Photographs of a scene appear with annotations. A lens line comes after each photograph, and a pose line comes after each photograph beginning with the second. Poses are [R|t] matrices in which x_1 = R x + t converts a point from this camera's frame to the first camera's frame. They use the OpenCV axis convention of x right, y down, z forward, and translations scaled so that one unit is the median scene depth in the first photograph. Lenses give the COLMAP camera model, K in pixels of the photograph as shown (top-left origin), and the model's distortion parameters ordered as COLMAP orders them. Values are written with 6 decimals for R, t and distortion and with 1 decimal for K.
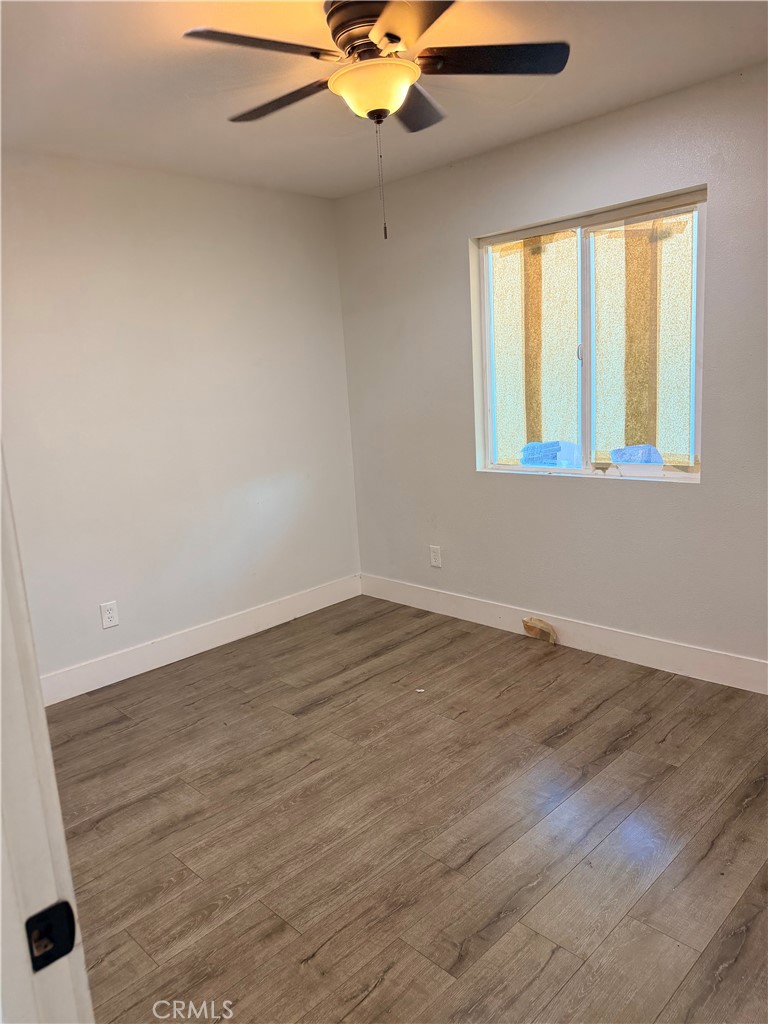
lens RADIAL K [[729.2, 0, 378.4], [0, 729.2, 515.6], [0, 0, 1]] dist [0.039194, -0.048480]
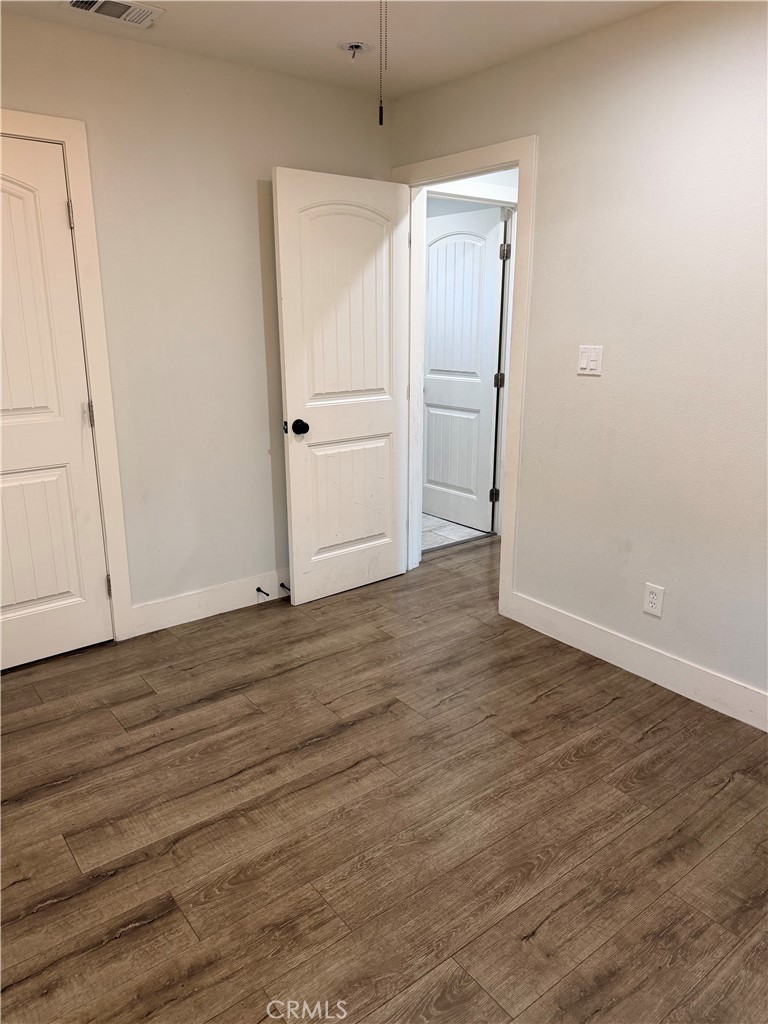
lens RADIAL K [[729.2, 0, 378.4], [0, 729.2, 515.6], [0, 0, 1]] dist [0.039194, -0.048480]
pose [[-0.990391, 0.026063, 0.135818, -0.064231], [0.084348, 0.892109, 0.443876, -0.333976], [-0.109595, 0.451067, -0.885735, 1.672382]]
